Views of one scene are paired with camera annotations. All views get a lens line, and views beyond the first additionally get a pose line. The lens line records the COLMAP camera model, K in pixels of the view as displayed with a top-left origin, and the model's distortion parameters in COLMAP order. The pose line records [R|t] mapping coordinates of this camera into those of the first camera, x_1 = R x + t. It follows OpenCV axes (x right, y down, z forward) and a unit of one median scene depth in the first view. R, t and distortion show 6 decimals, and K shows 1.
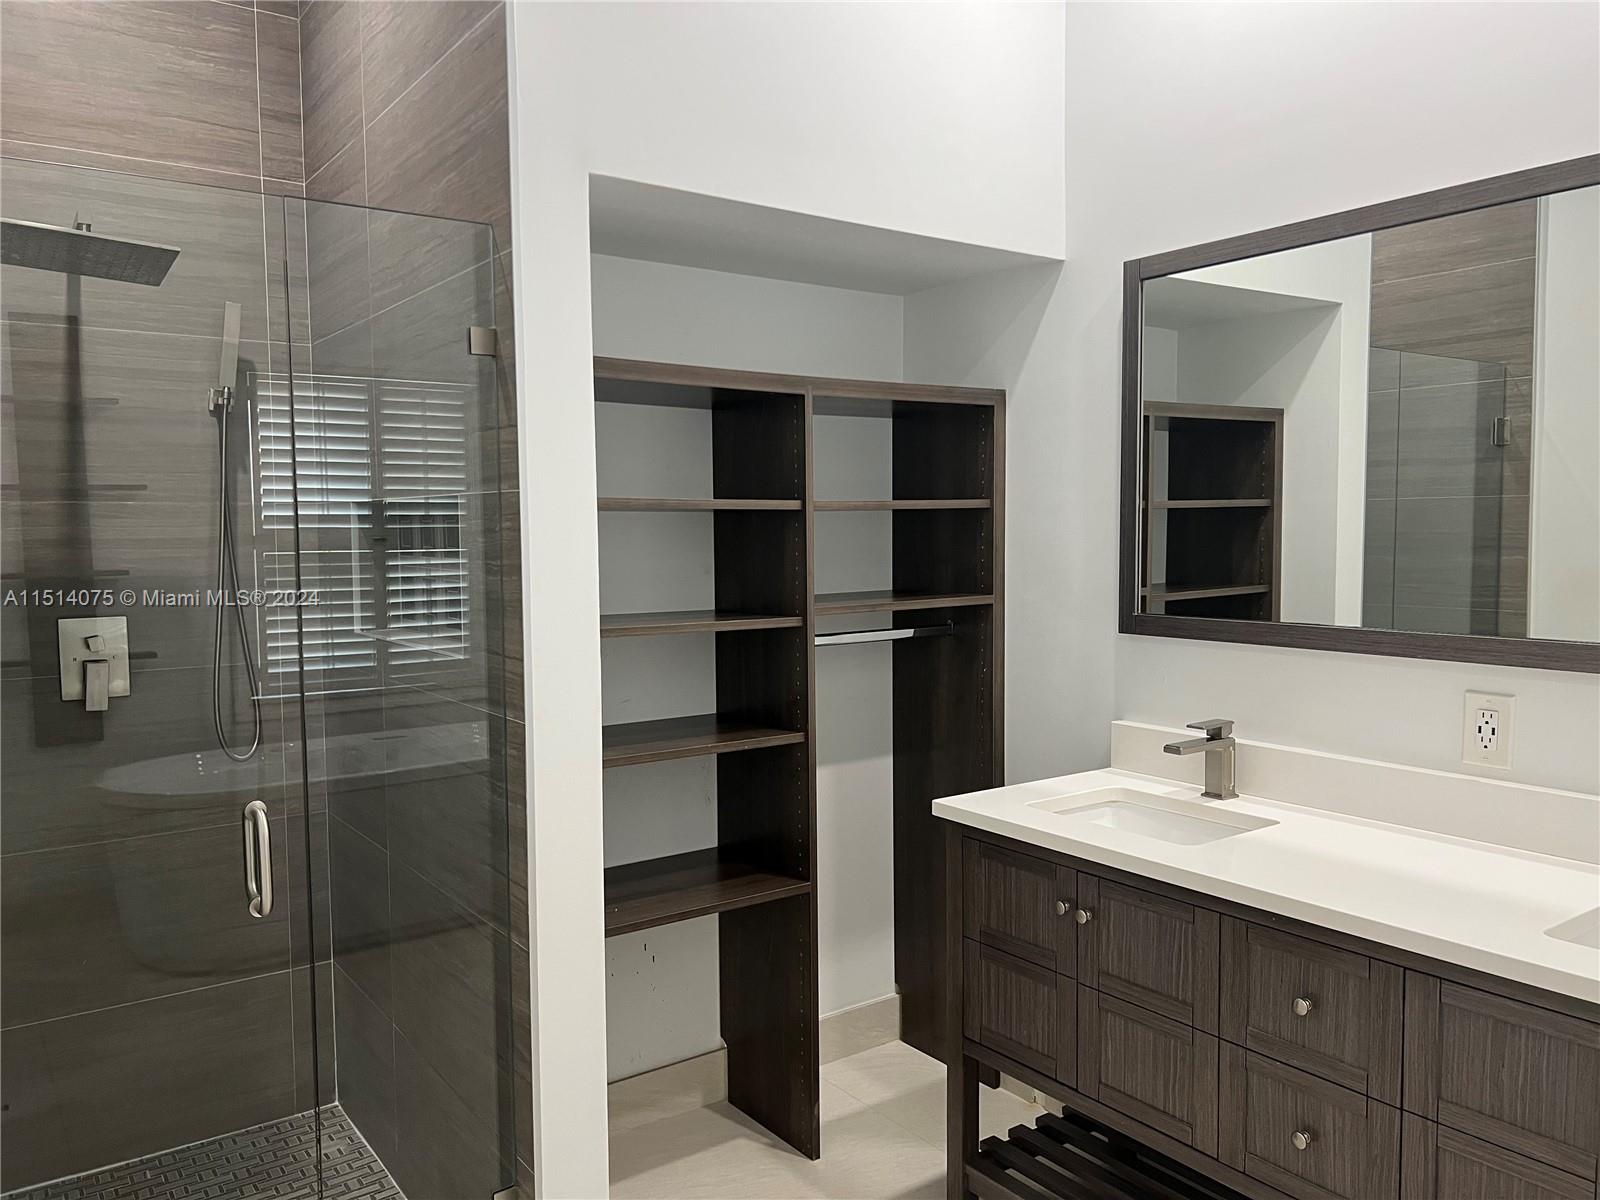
lens RADIAL K [[1218.5, 0, 834.6], [0, 1218.5, 599.1], [0, 0, 1]] dist [0.113297, -0.173700]
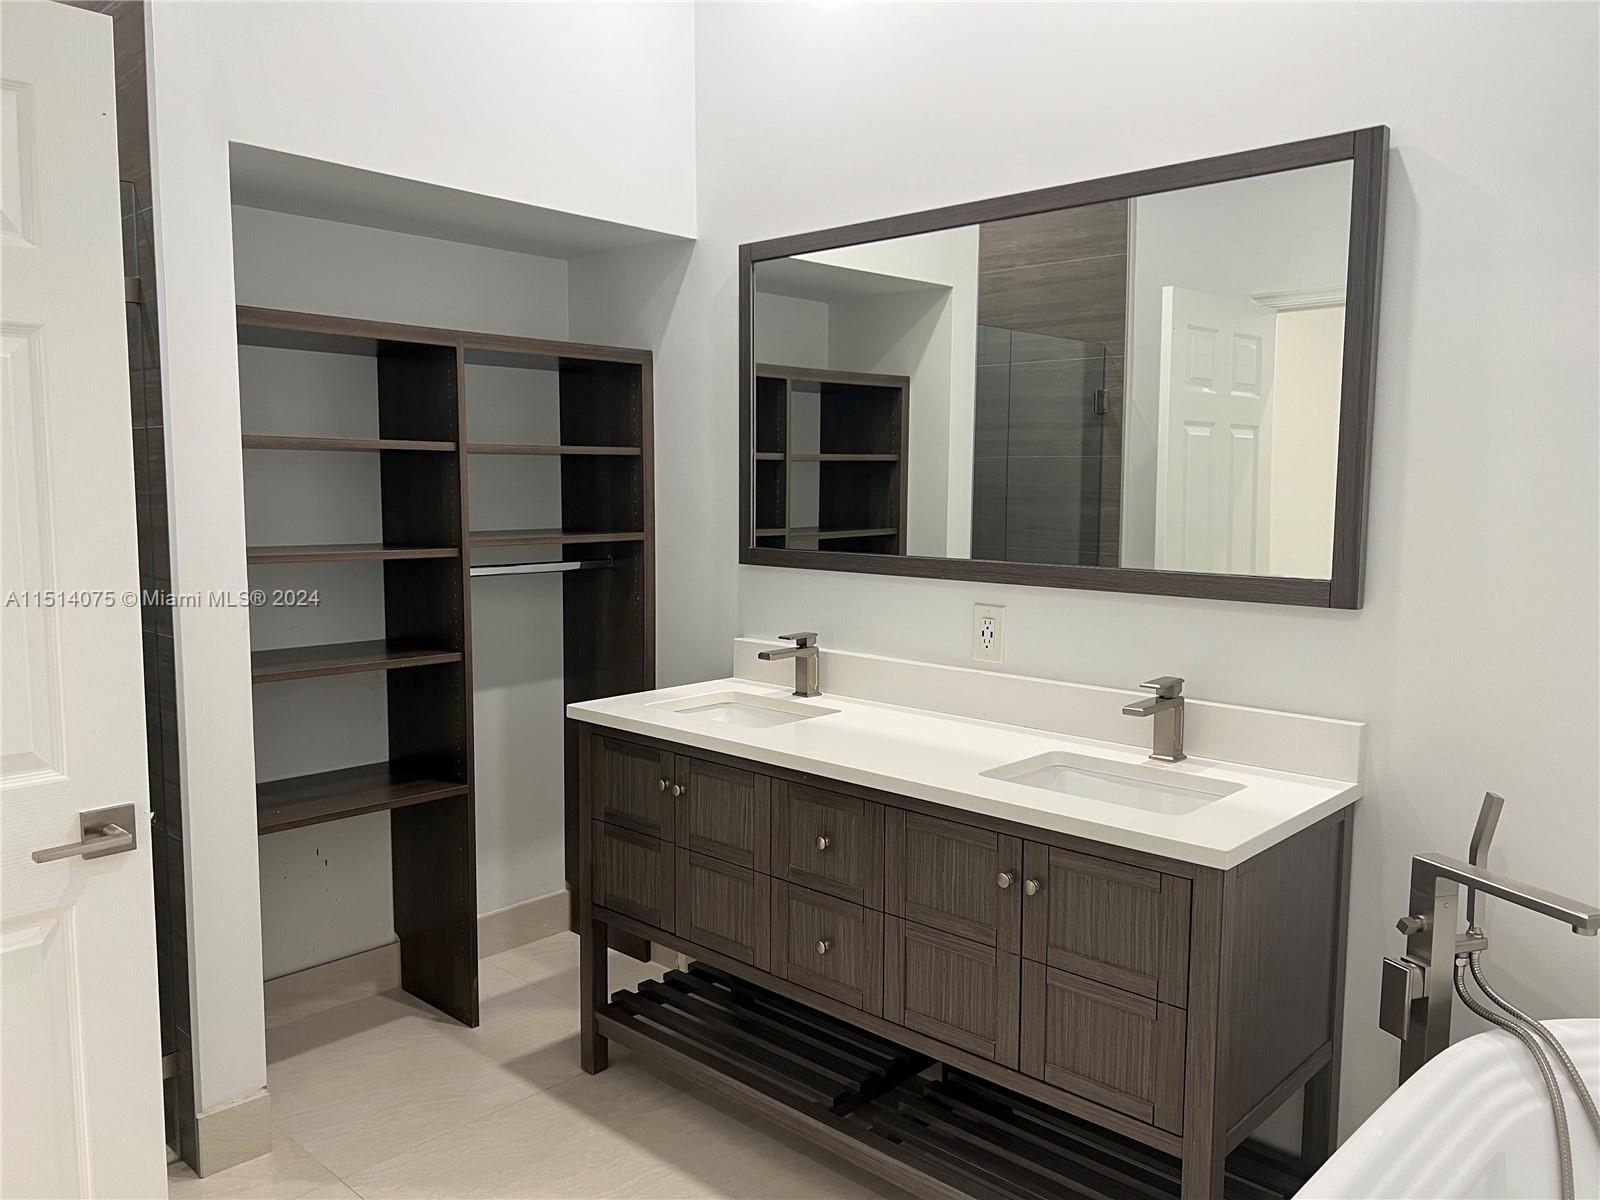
lens RADIAL K [[1218.5, 0, 834.6], [0, 1218.5, 599.1], [0, 0, 1]] dist [0.113297, -0.173700]
pose [[0.982863, -0.002149, 0.184323, 0.099985], [-0.004509, 0.999353, 0.035695, 0.018519], [-0.184281, -0.035915, 0.982217, -0.160649]]
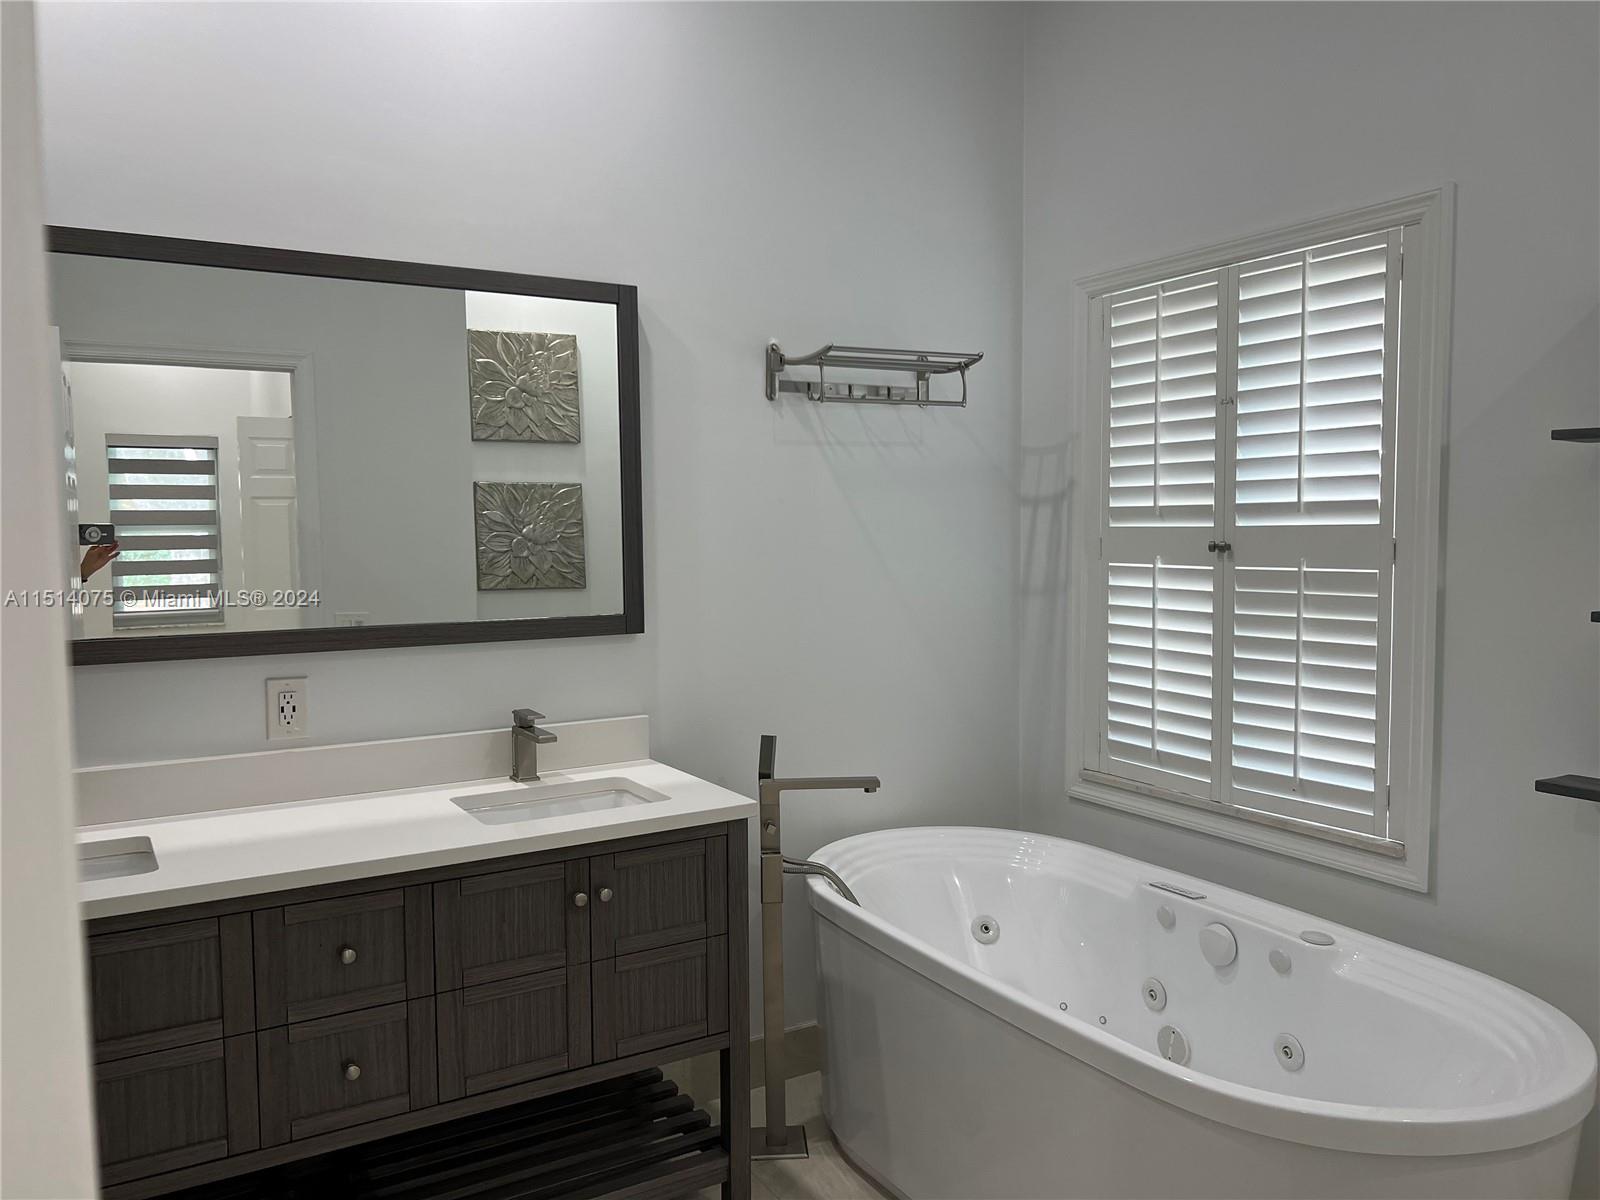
lens RADIAL K [[1198.9, 0, 800.0], [0, 1198.9, 600.0], [0, 0, 1]] dist [0.091737, -0.166309]
pose [[0.102058, -0.052762, 0.993378, -0.430079], [0.070214, 0.996484, 0.045713, -0.013343], [-0.992297, 0.065083, 0.105403, 0.280365]]
